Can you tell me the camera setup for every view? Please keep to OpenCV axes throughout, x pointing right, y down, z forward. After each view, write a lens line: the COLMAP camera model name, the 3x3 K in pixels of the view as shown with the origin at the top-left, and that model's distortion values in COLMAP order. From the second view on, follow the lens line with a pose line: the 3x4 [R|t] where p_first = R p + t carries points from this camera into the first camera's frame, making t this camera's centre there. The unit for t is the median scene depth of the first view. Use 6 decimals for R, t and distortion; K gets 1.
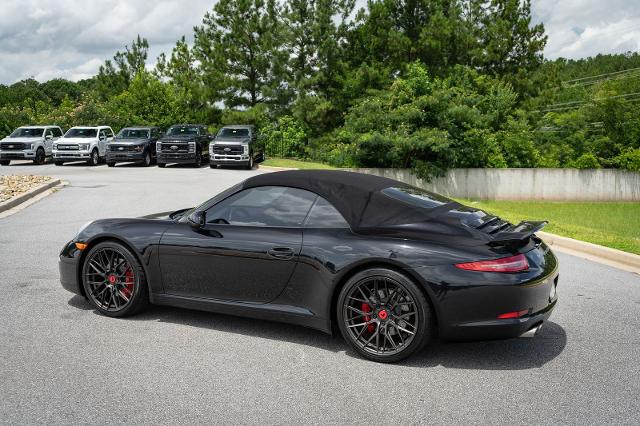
lens RADIAL K [[666.2, 0, 324.7], [0, 666.2, 210.4], [0, 0, 1]] dist [-0.006556, -0.003981]
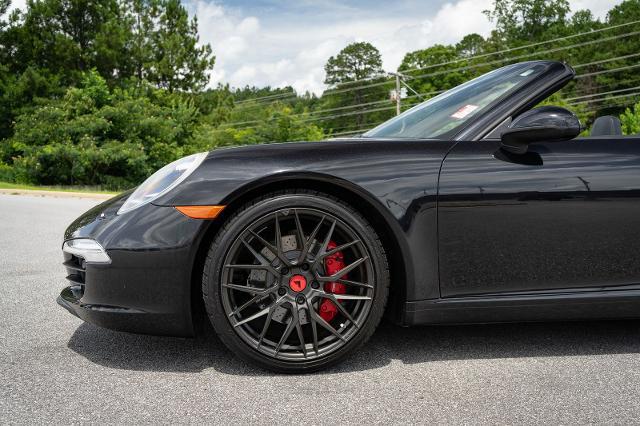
lens RADIAL K [[638.5, 0, 322.4], [0, 638.5, 202.4], [0, 0, 1]] dist [0.003357, -0.002710]
pose [[0.835863, -0.040218, 0.547463, -0.089009], [0.068605, 0.997147, -0.031494, 0.009094], [-0.544634, 0.063883, 0.836237, 0.100915]]
